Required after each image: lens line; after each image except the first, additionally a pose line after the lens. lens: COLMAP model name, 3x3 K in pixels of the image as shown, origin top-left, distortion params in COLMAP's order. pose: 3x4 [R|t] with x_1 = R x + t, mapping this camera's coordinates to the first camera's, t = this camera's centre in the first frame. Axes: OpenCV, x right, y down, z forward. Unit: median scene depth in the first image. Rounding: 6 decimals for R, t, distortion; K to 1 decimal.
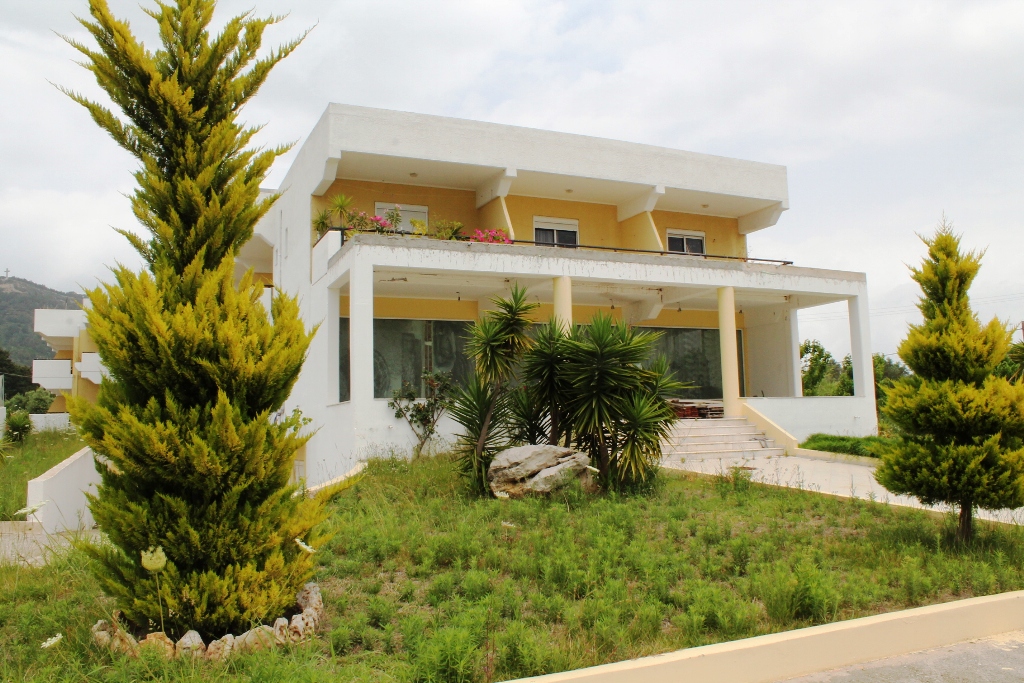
lens RADIAL K [[878.3, 0, 514.0], [0, 878.3, 341.7], [0, 0, 1]] dist [-0.158381, 0.168437]
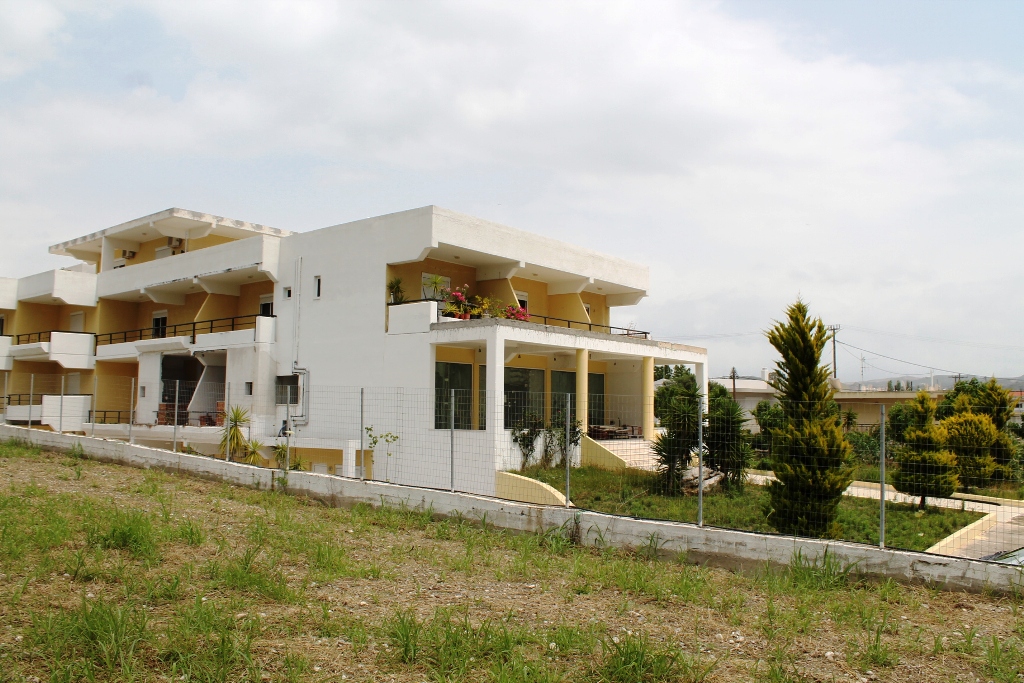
lens RADIAL K [[875.4, 0, 512.7], [0, 875.4, 356.3], [0, 0, 1]] dist [-0.154239, 0.169213]
pose [[0.882728, 0.060879, 0.465923, -1.381402], [-0.076754, 0.996935, 0.015154, -0.135672], [-0.463572, -0.049138, 0.884695, -0.523832]]
